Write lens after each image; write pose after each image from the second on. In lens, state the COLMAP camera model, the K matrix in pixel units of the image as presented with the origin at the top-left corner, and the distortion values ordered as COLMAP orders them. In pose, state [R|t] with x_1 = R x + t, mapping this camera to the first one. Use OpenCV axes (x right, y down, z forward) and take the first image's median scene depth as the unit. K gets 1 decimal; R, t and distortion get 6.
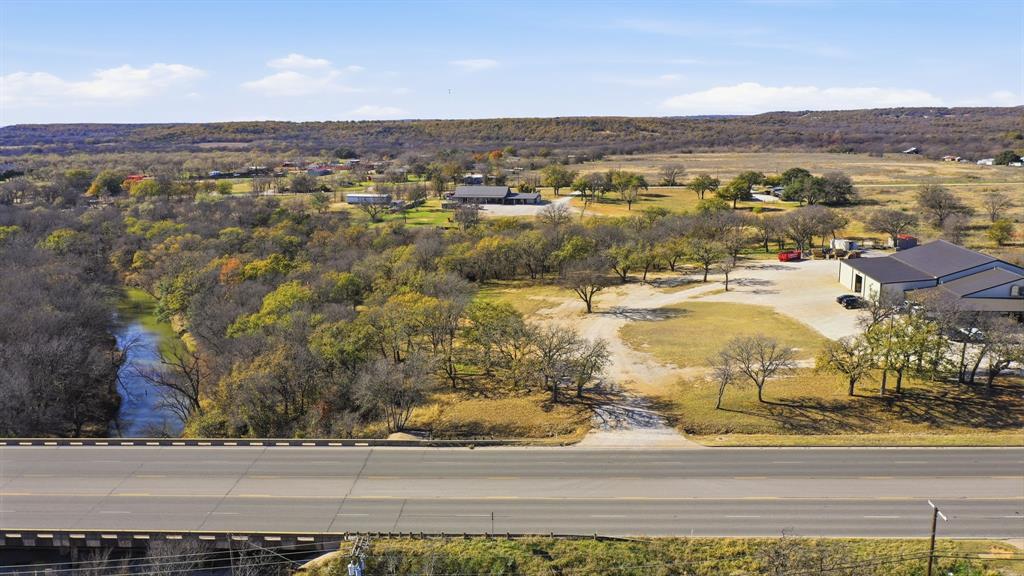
lens RADIAL K [[803.5, 0, 511.7], [0, 803.5, 288.9], [0, 0, 1]] dist [-0.004903, -0.007179]
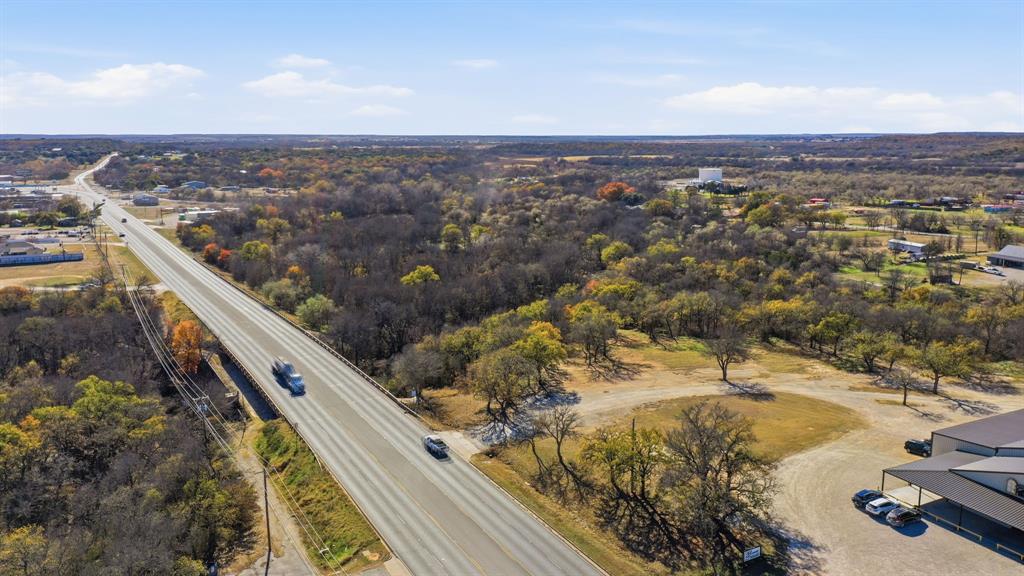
lens RADIAL K [[803.5, 0, 513.0], [0, 803.5, 292.3], [0, 0, 1]] dist [-0.004903, -0.007179]
pose [[0.517769, 0.170884, -0.838280, 0.653771], [-0.172578, 0.980568, 0.093295, -0.108360], [0.837933, 0.096363, 0.537198, 0.137037]]
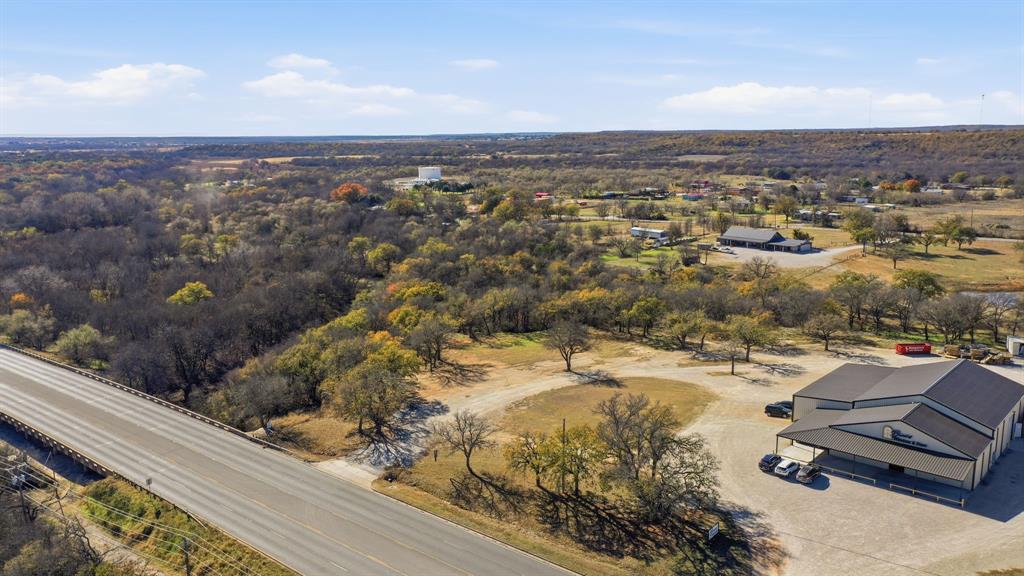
lens RADIAL K [[803.5, 0, 514.0], [0, 803.5, 281.1], [0, 0, 1]] dist [-0.004903, -0.007179]
pose [[0.797860, 0.110129, -0.592699, 0.535342], [-0.118122, 0.992673, 0.025438, -0.089090], [0.591157, 0.049715, 0.805023, 0.043644]]
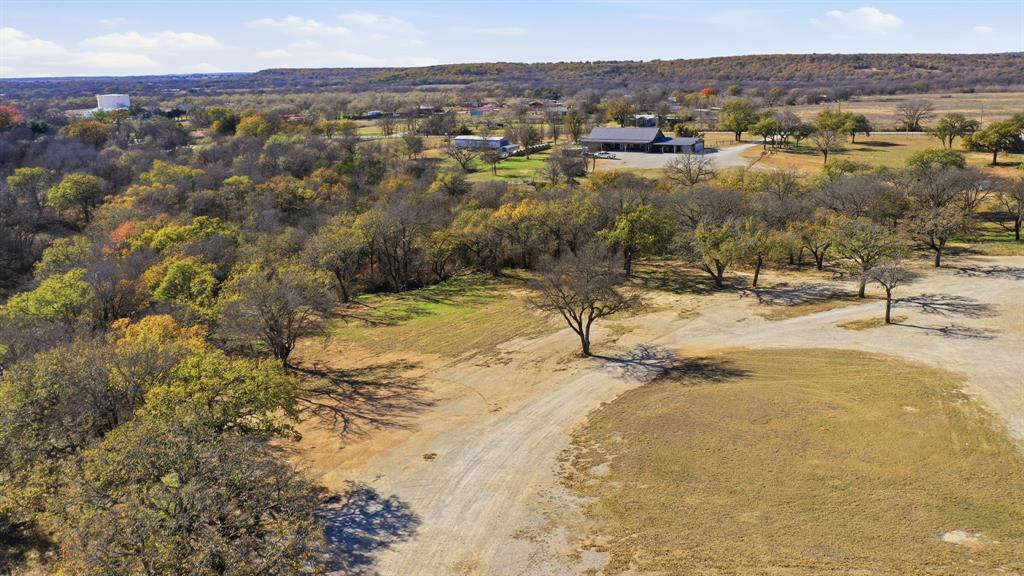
lens RADIAL K [[840.7, 0, 538.7], [0, 840.7, 281.2], [0, 0, 1]] dist [-0.008611, 0.002681]
pose [[0.963066, 0.055723, -0.263435, 0.165237], [-0.043442, 0.997690, 0.052220, -0.037132], [0.265737, -0.038847, 0.963263, 0.361441]]
